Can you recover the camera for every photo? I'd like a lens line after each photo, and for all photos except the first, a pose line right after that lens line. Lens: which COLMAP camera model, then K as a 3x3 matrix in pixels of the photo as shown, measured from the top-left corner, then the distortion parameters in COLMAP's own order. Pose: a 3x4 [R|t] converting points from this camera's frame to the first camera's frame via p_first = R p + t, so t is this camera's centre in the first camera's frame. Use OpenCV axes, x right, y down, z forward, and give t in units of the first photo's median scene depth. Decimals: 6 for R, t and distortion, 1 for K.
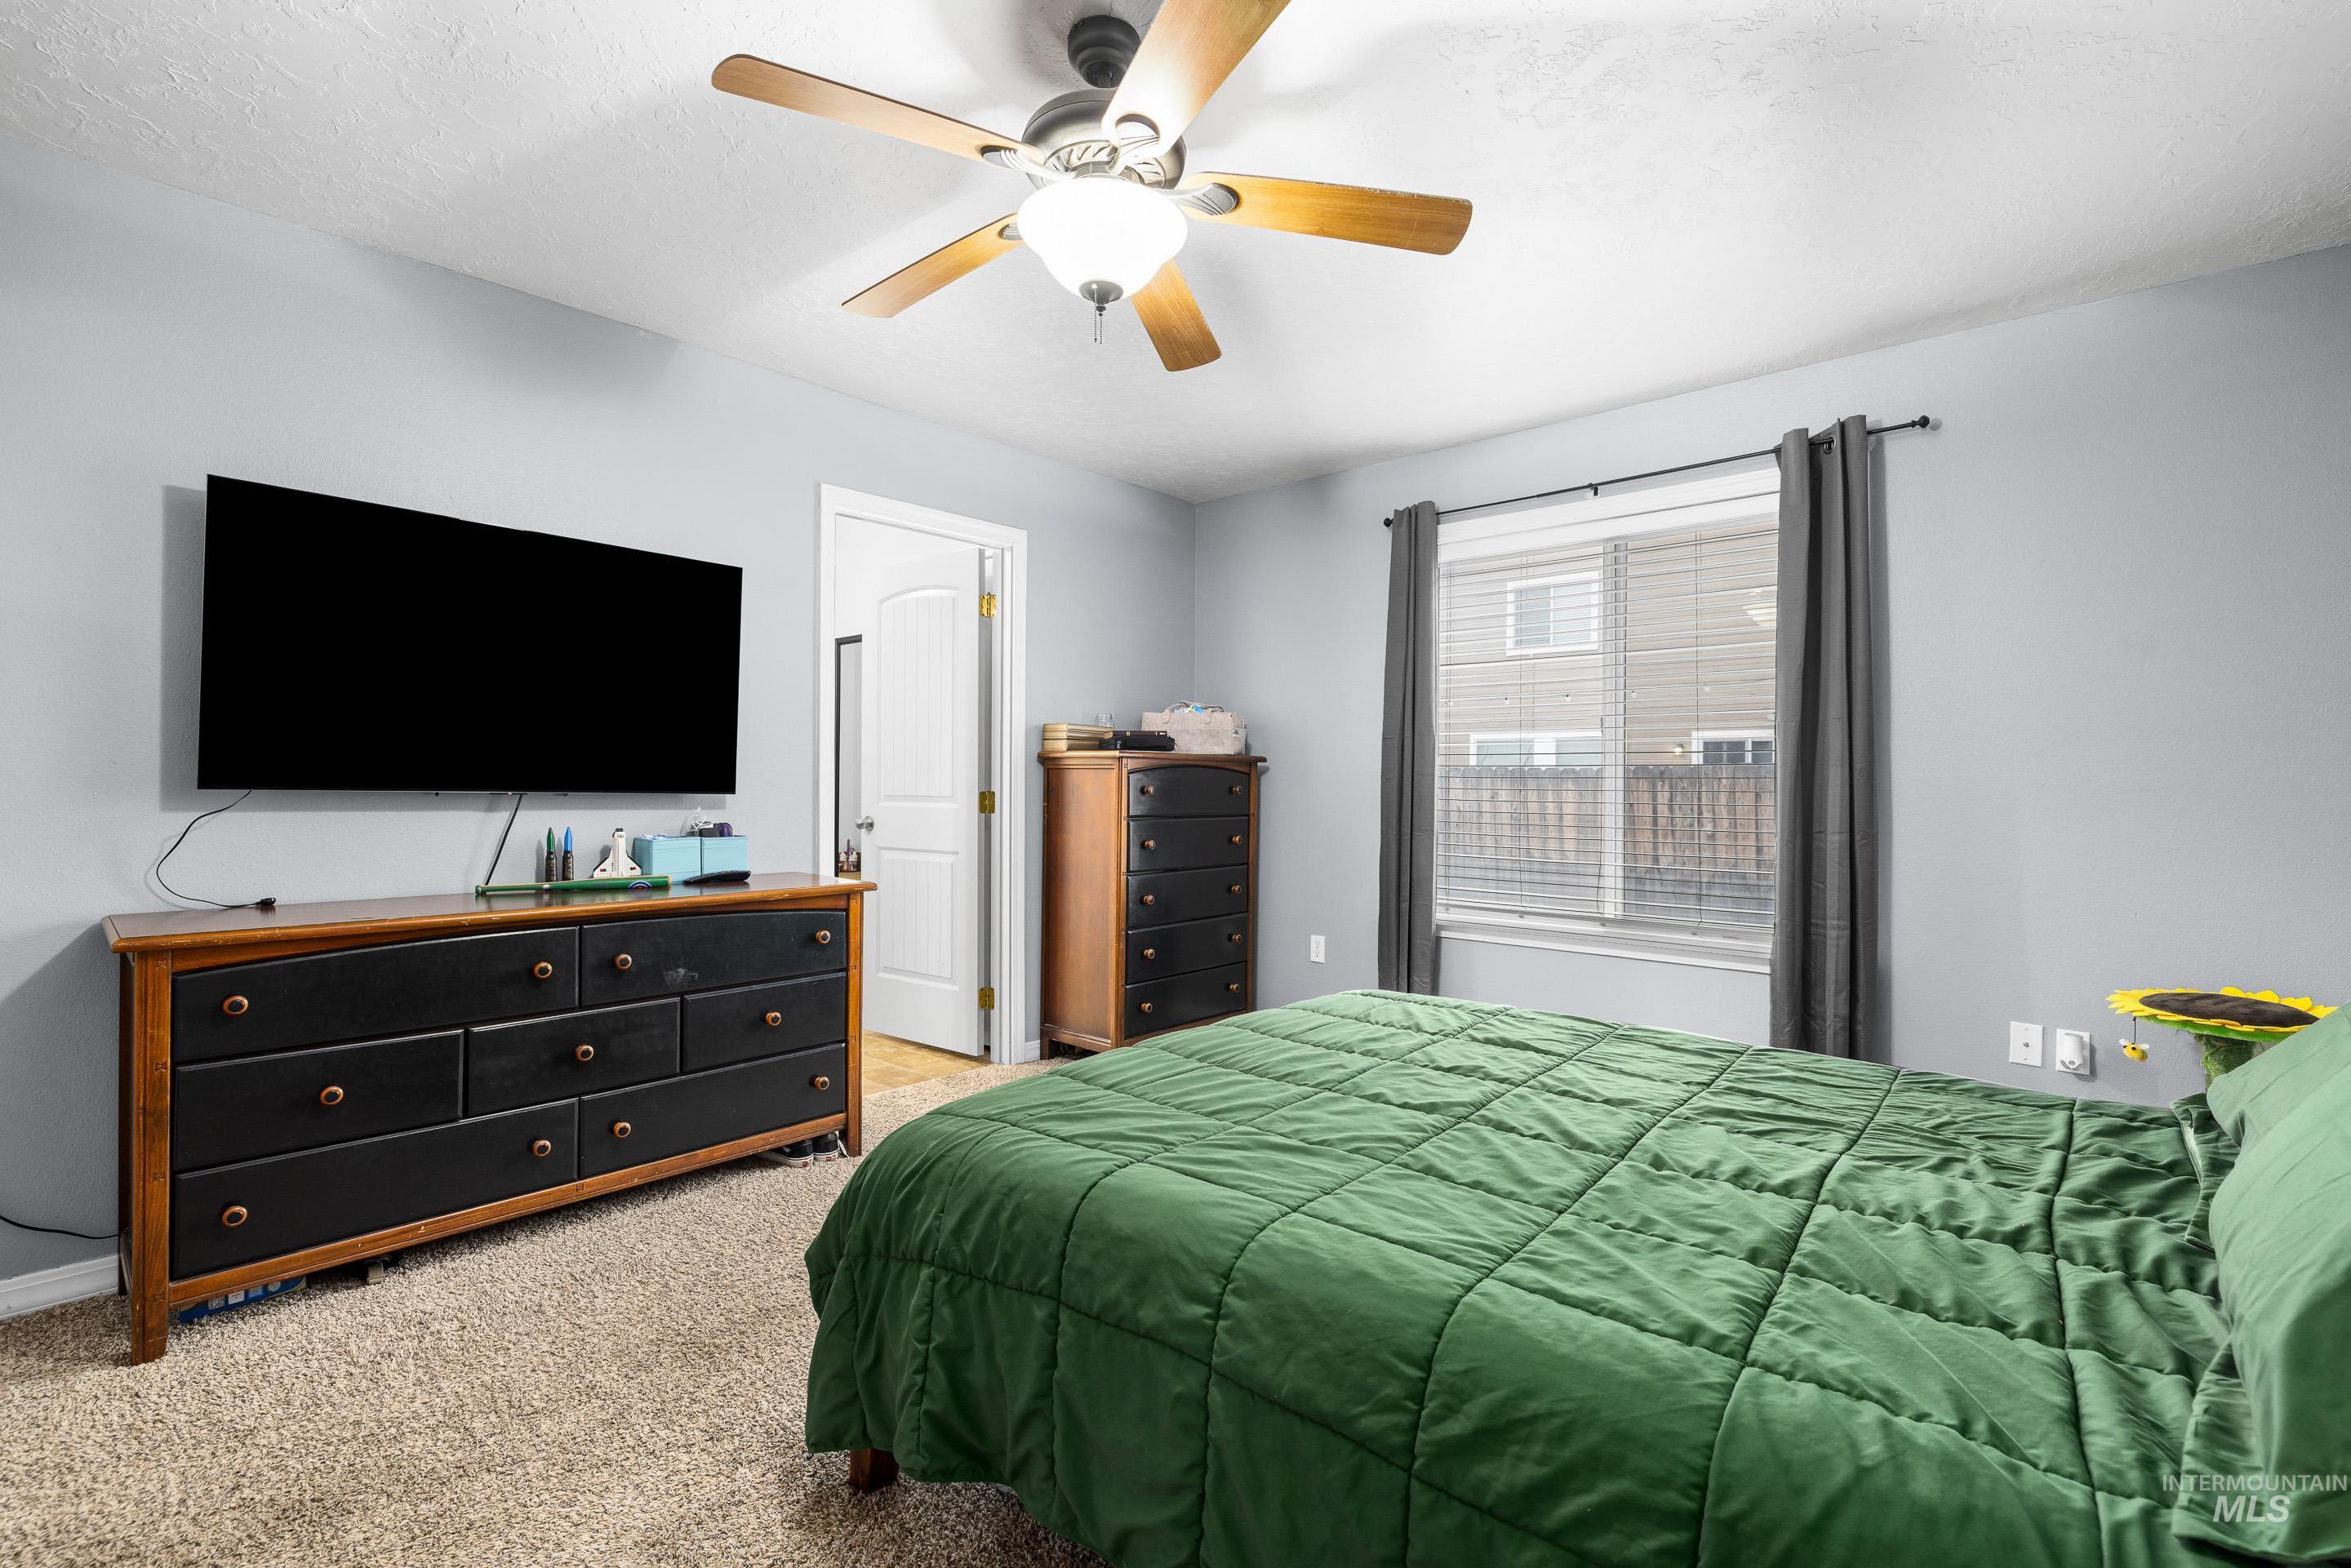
lens RADIAL K [[1060.2, 0, 1206.7], [0, 1060.2, 785.3], [0, 0, 1]] dist [0.001113, -0.000051]
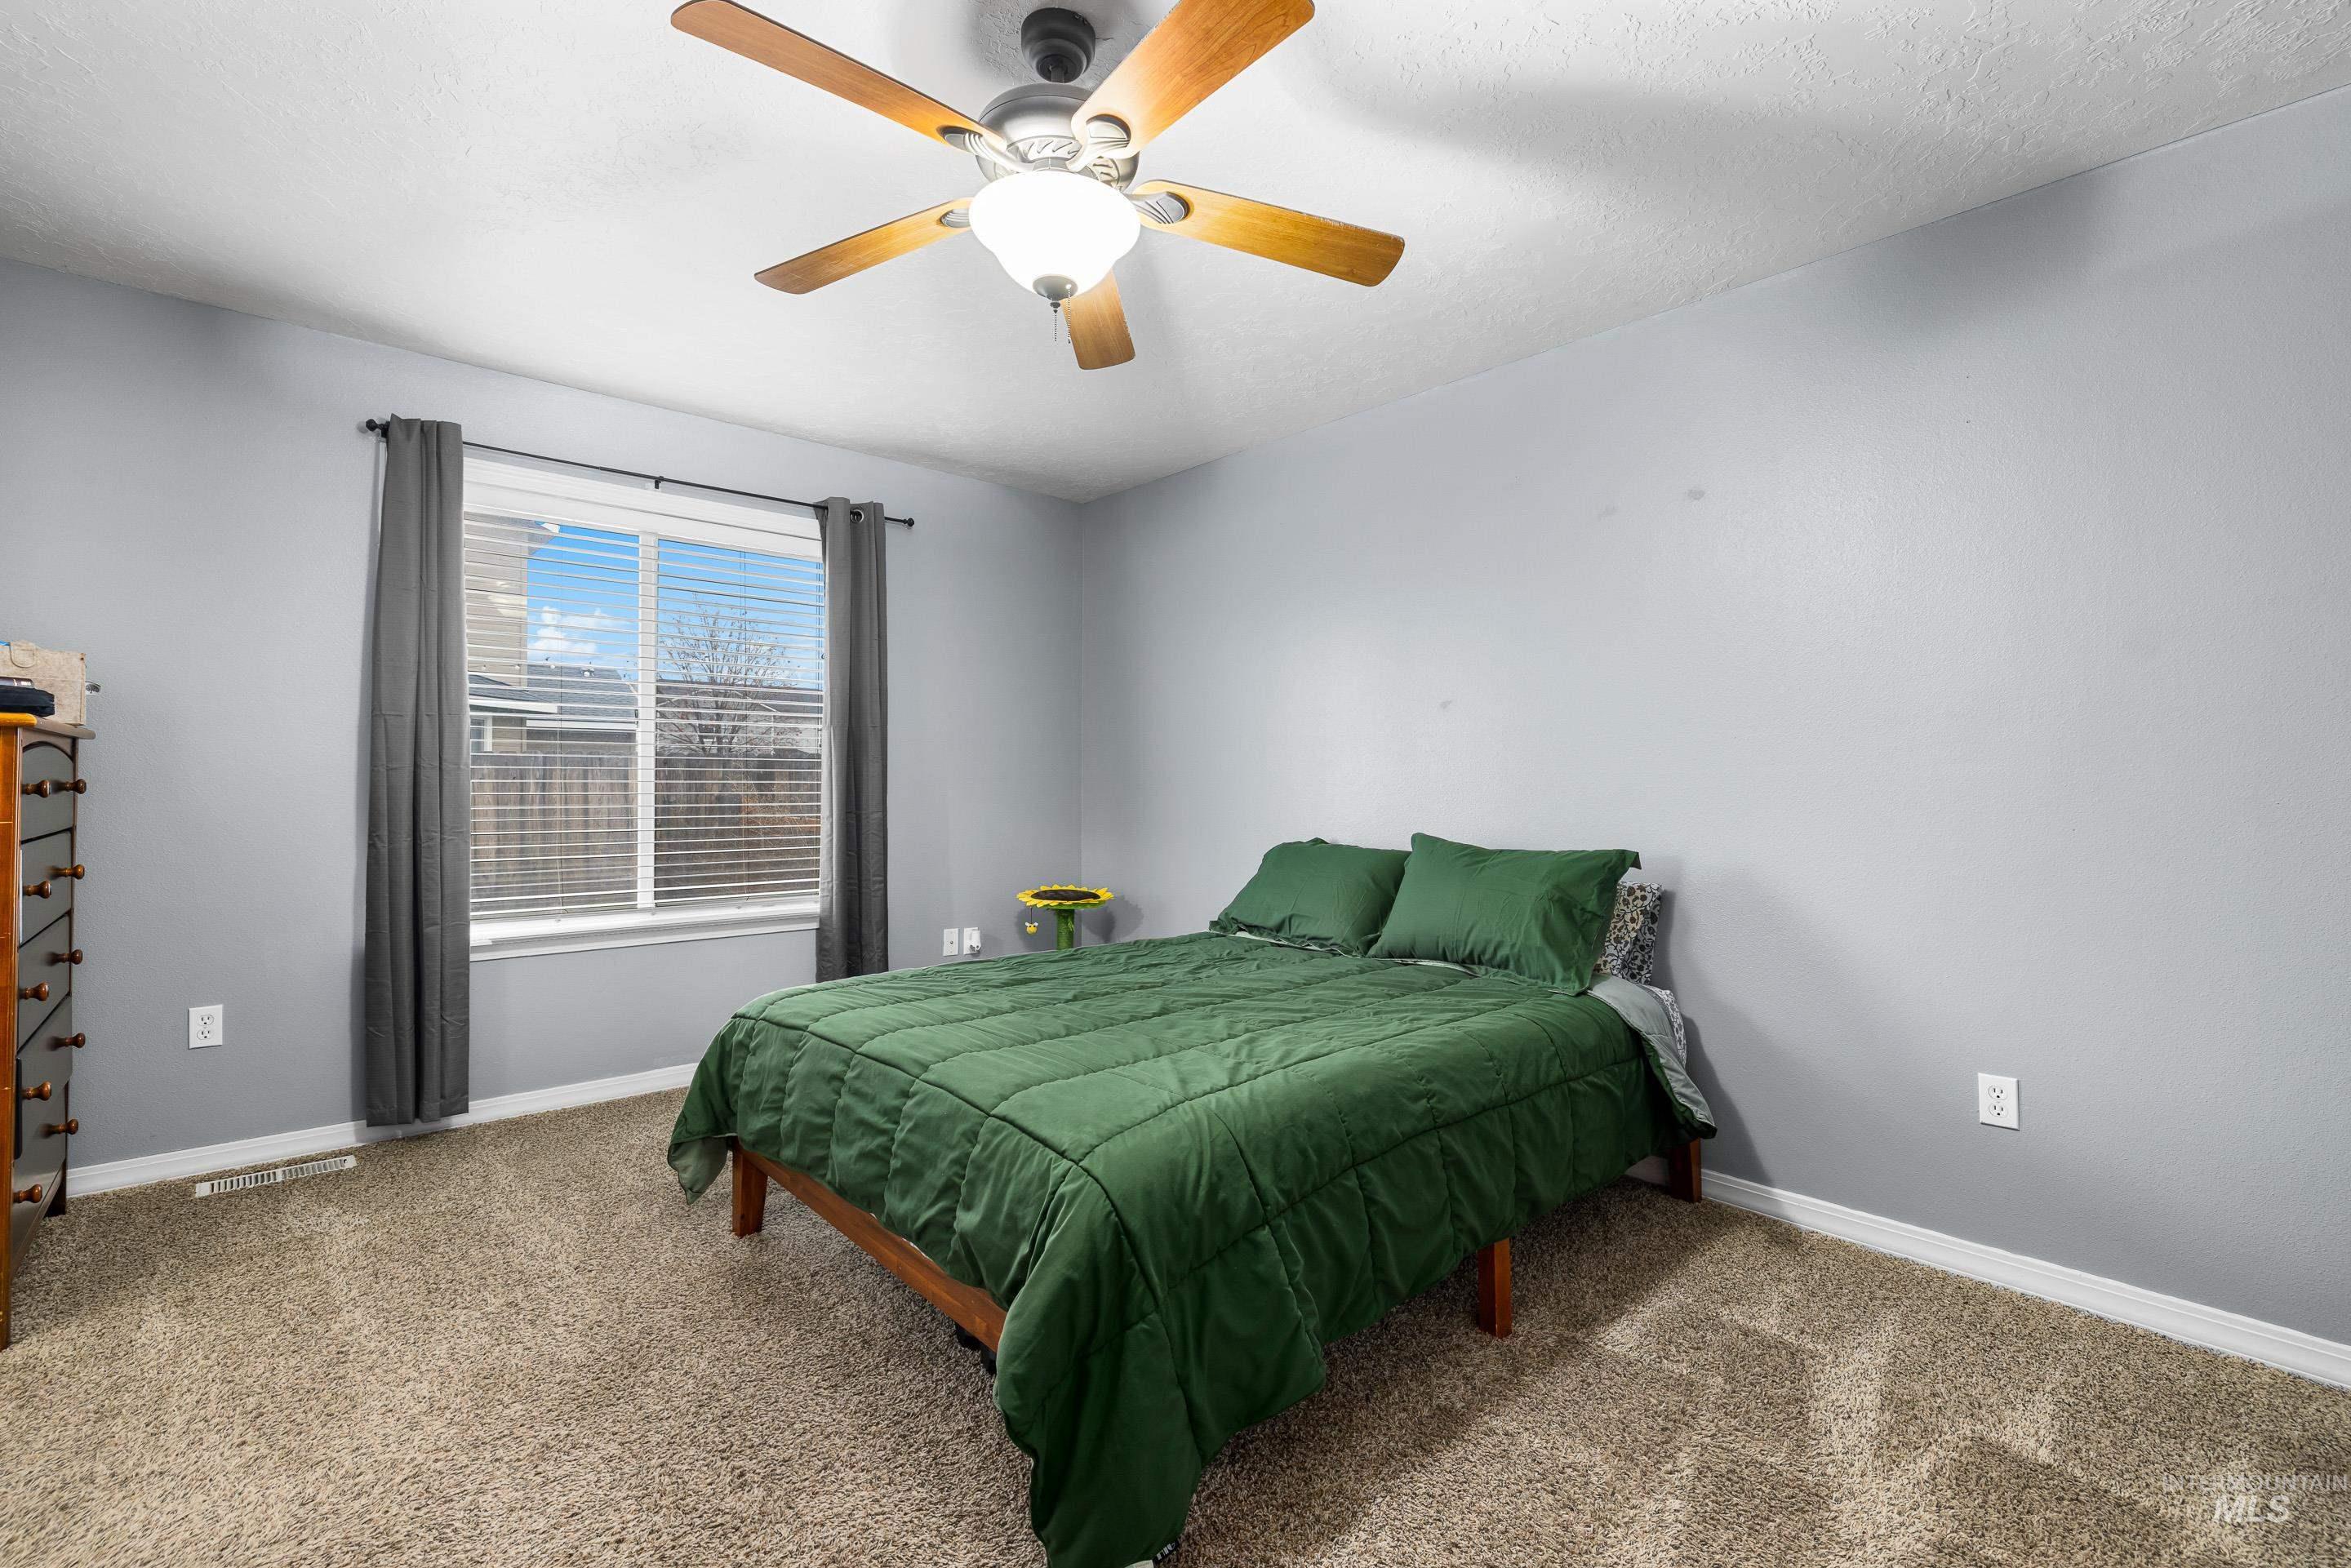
lens RADIAL K [[1016.7, 0, 1164.5], [0, 1016.7, 782.2], [0, 0, 1]] dist [0.000534, 0.000150]
pose [[0.128741, -0.007853, 0.991647, -0.633962], [-0.000675, 0.999968, 0.008006, -0.003125], [-0.991678, -0.001700, 0.128732, 0.473513]]
